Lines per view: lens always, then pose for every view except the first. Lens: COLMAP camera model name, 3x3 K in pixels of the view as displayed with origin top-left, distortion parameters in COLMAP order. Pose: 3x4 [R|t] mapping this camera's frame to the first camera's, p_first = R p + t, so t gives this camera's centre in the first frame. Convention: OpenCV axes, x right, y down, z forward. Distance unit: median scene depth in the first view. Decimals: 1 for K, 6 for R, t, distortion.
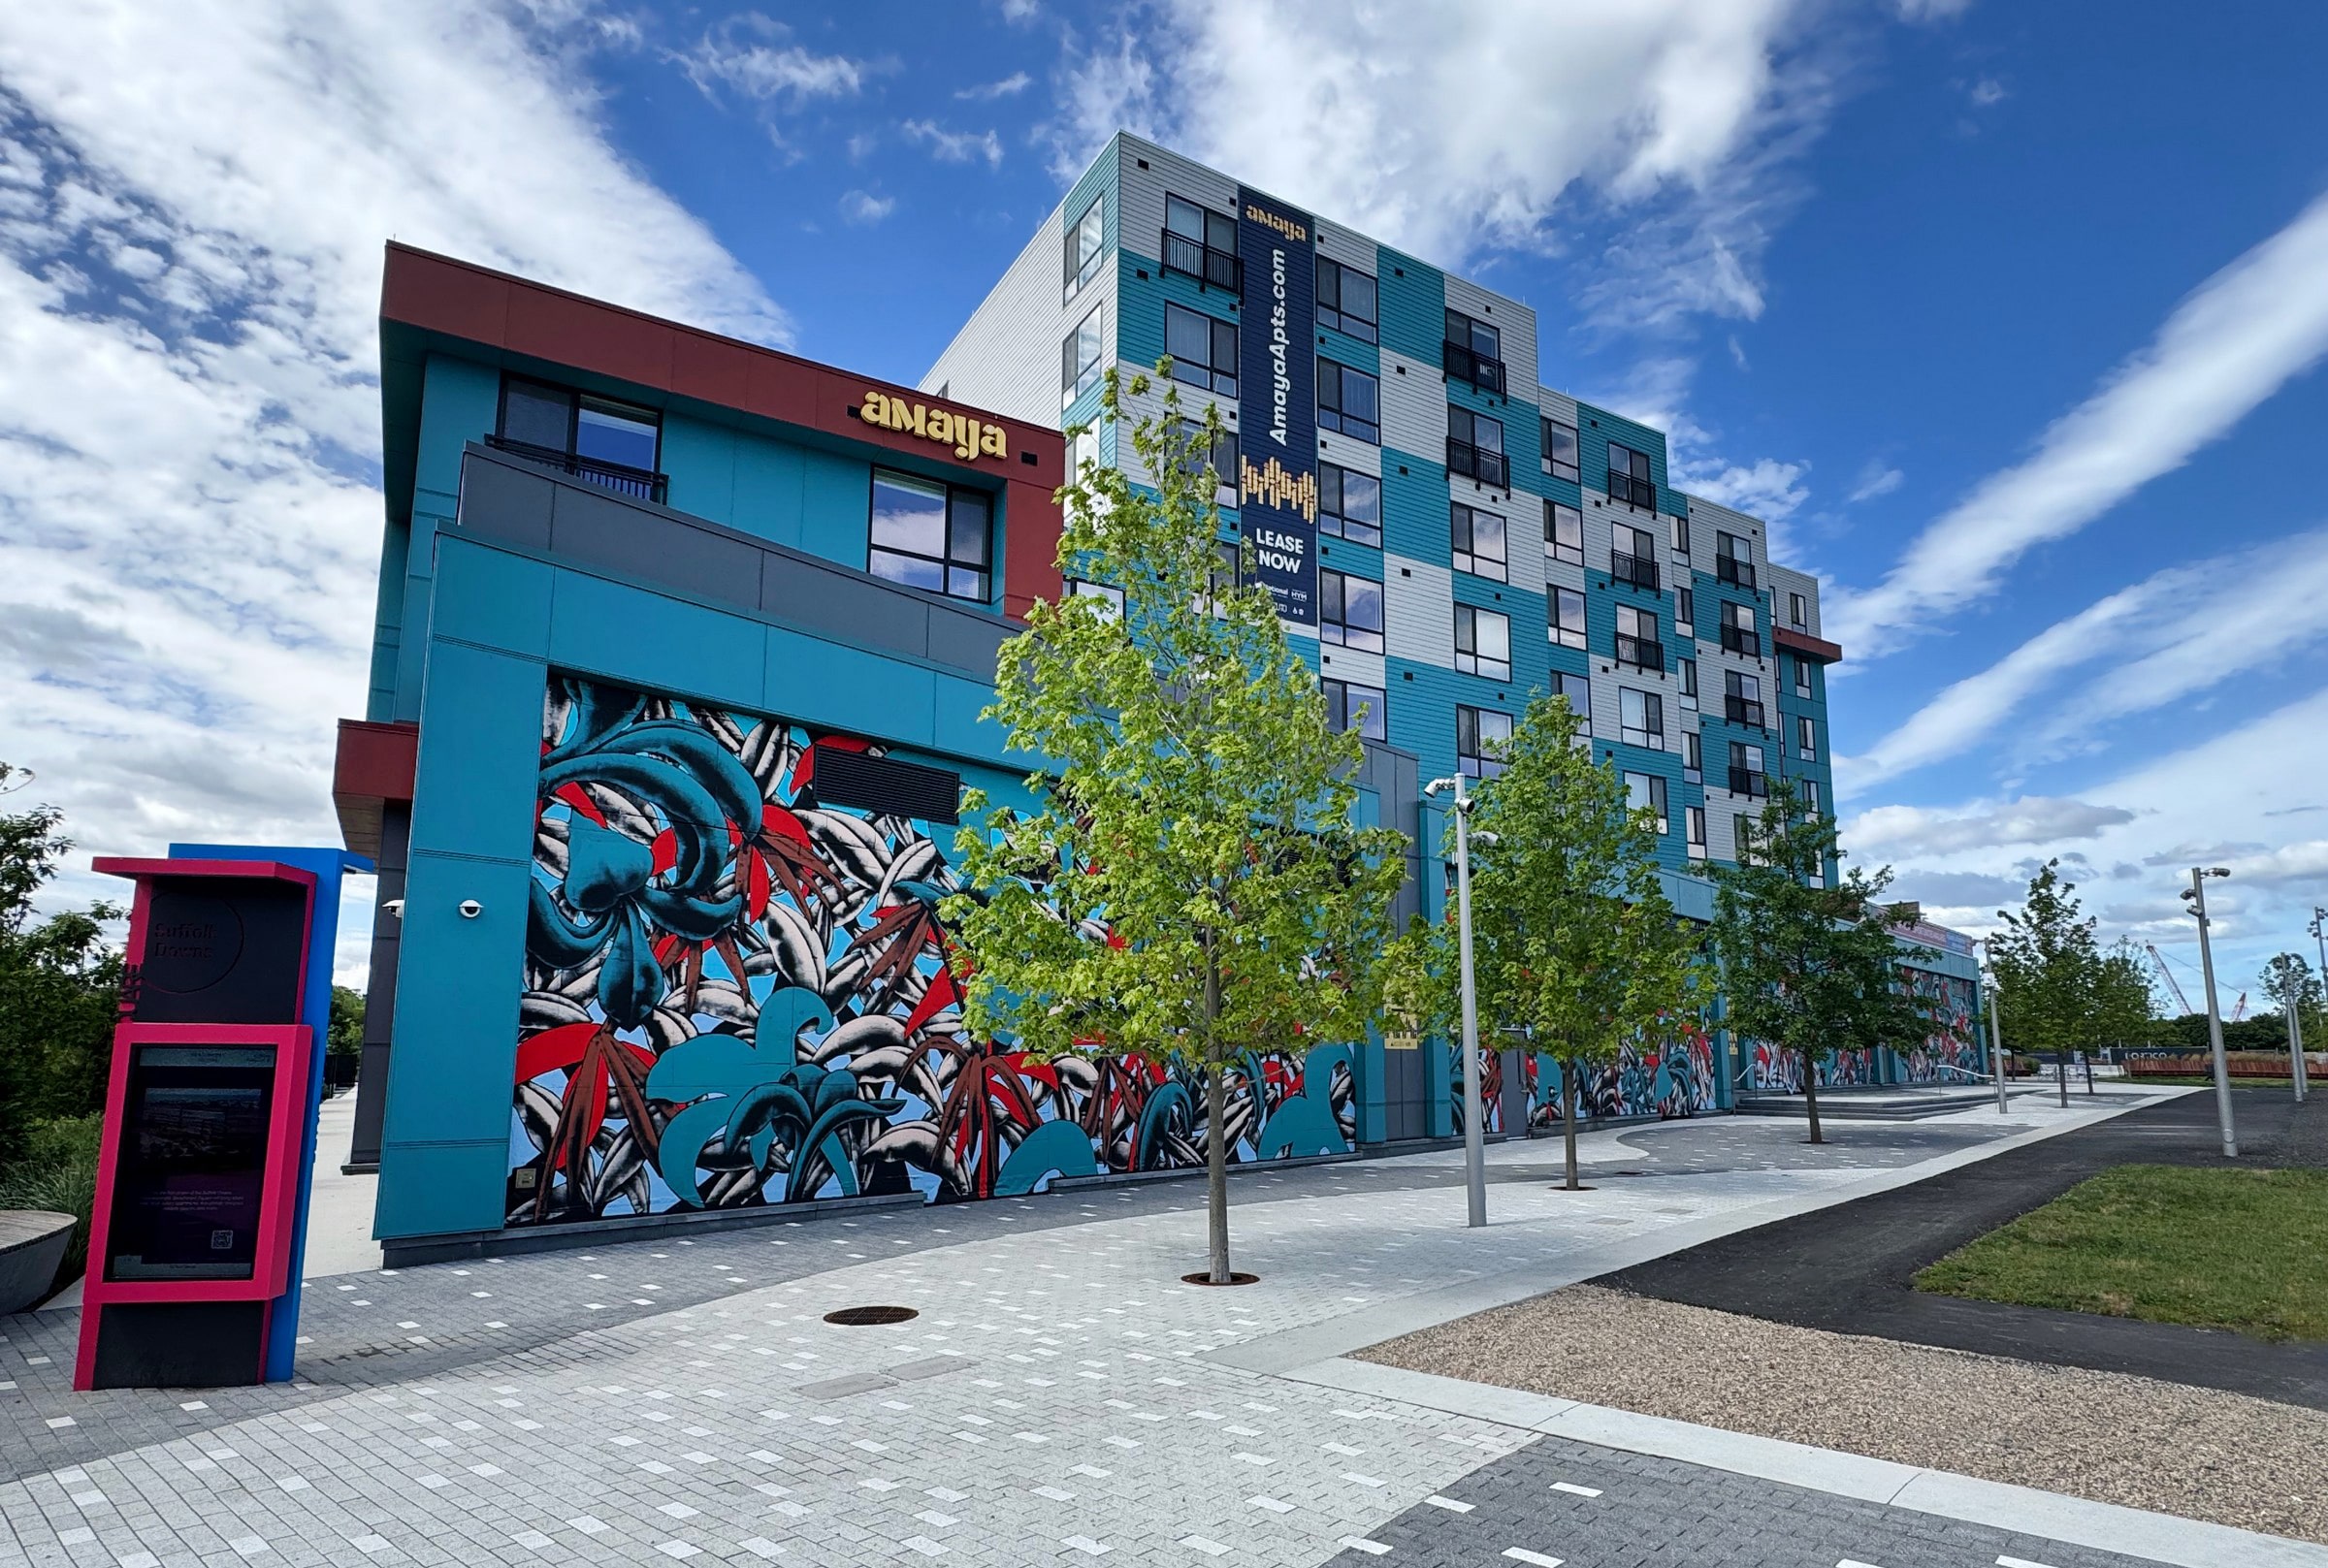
lens RADIAL K [[1530.0, 0, 1164.0], [0, 1530.0, 784.0], [0, 0, 1]] dist [-0.000231, -0.000876]
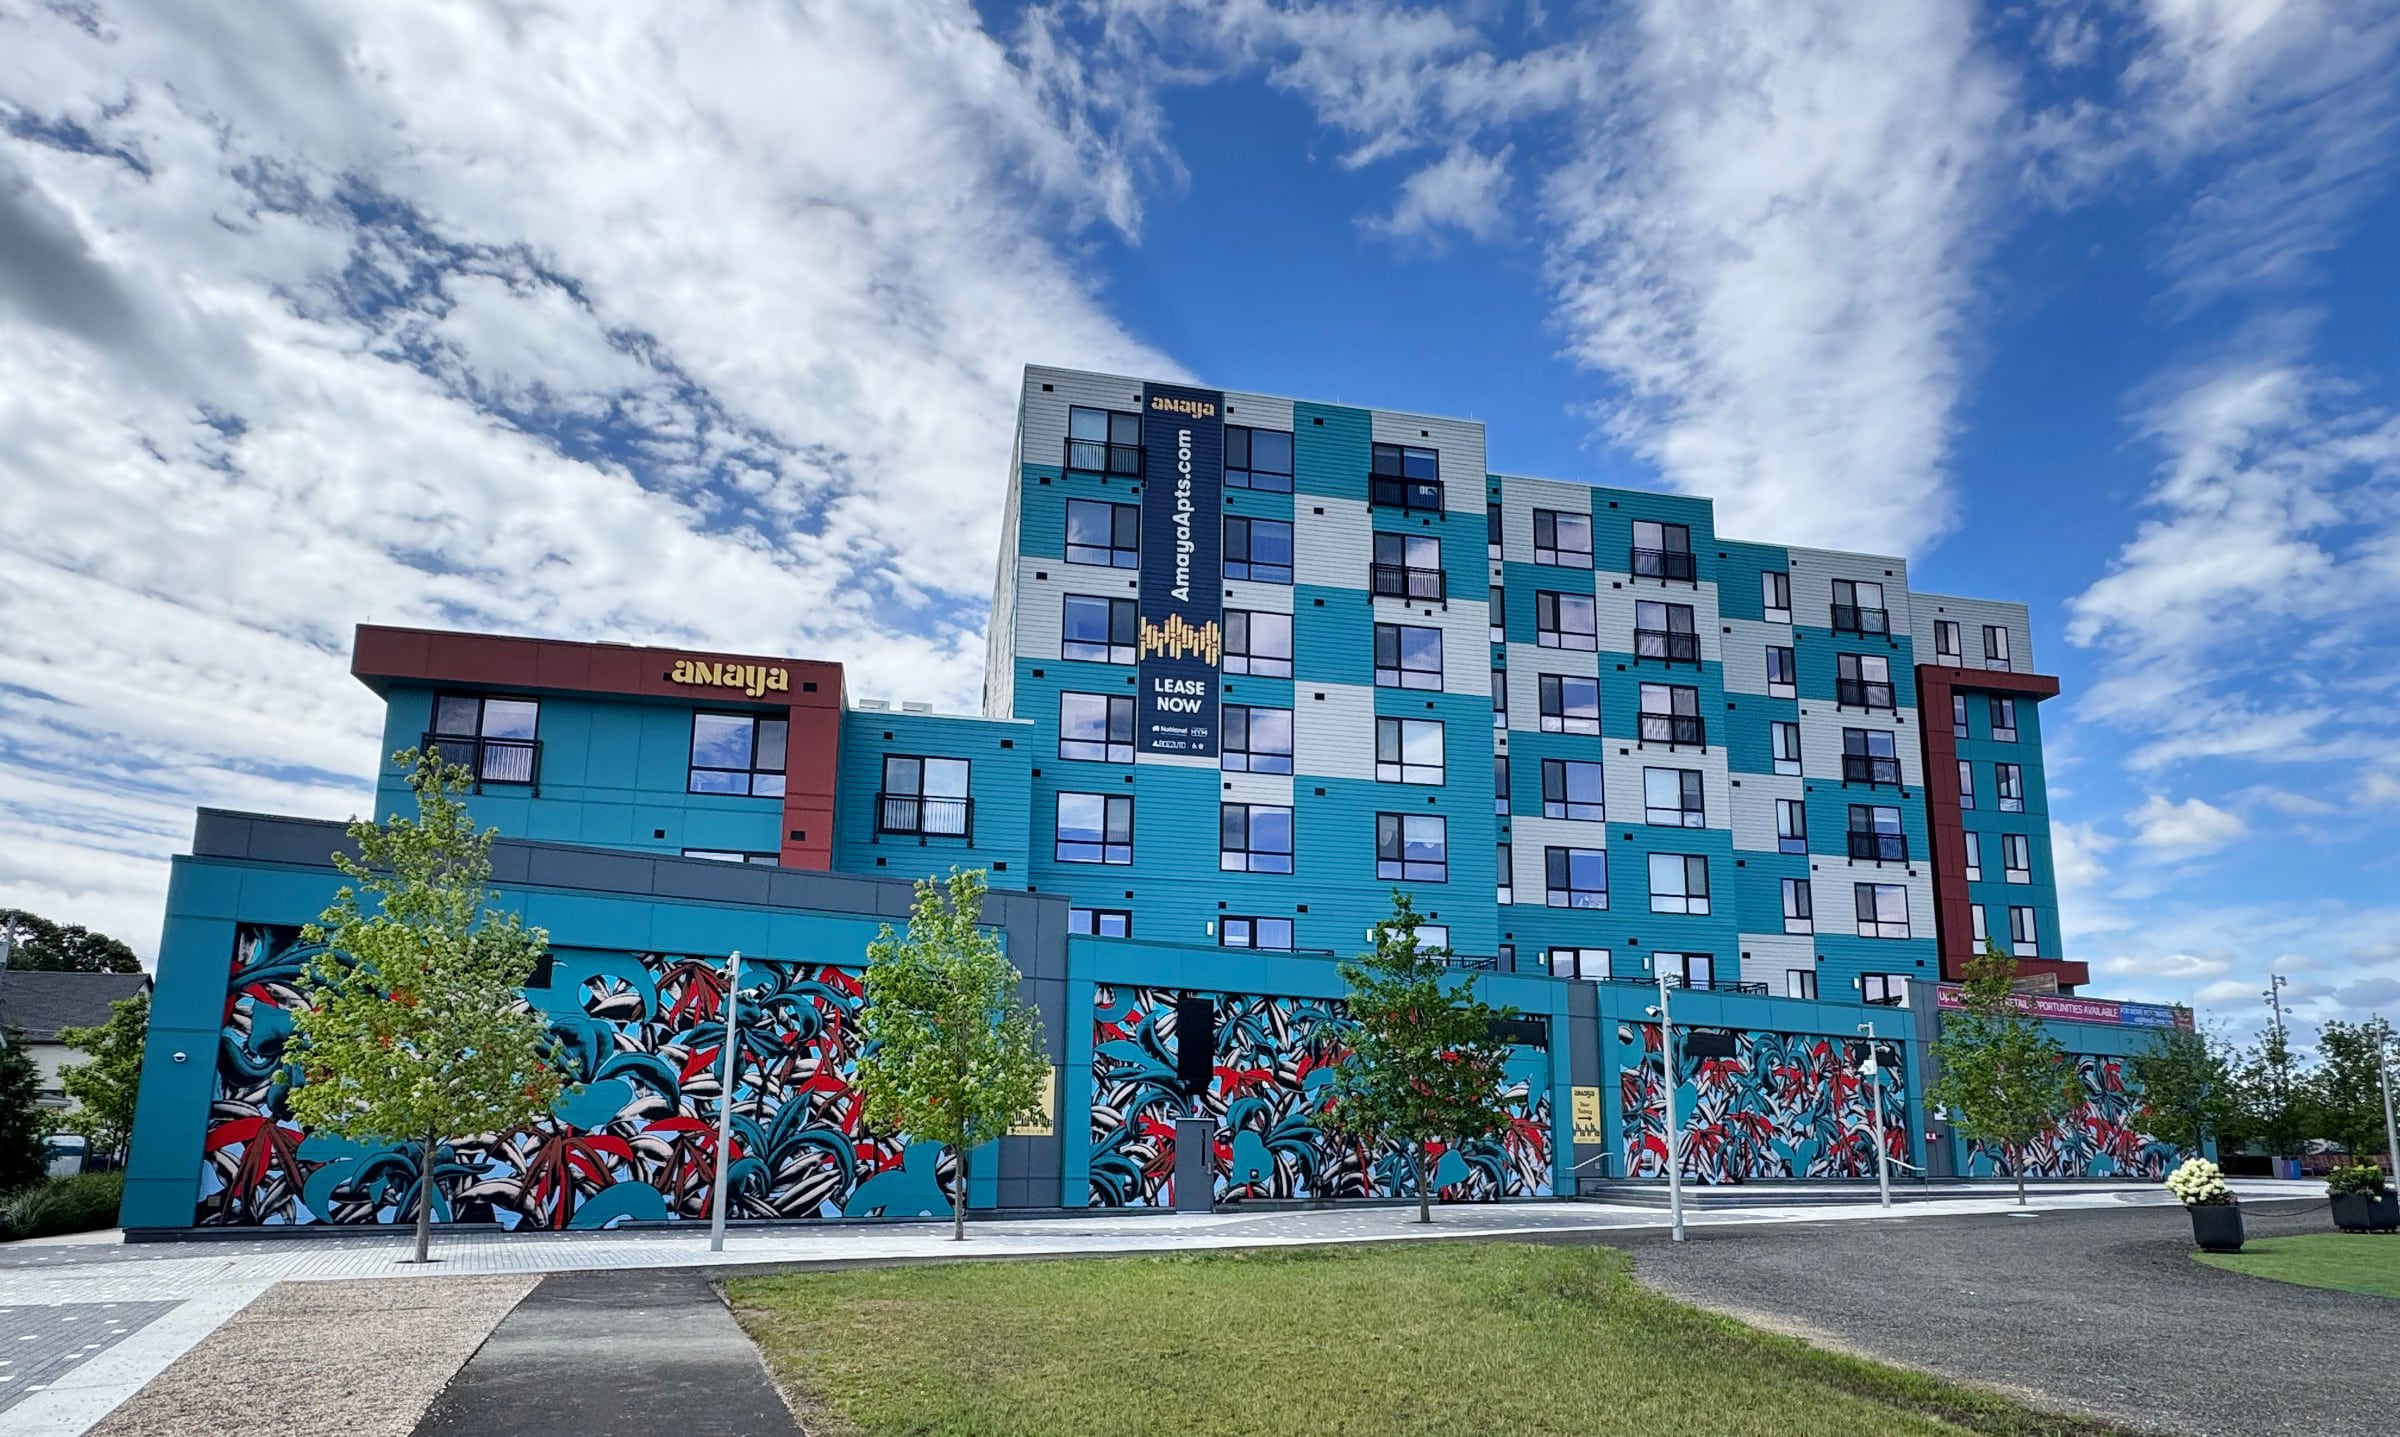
lens RADIAL K [[1741.3, 0, 1200.0], [0, 1741.3, 718.5], [0, 0, 1]] dist [-0.002367, 0.002736]
pose [[0.911005, -0.088669, -0.402750, 0.616394], [0.063835, 0.995161, -0.074701, -0.036537], [0.407424, 0.042343, 0.912257, -0.185483]]
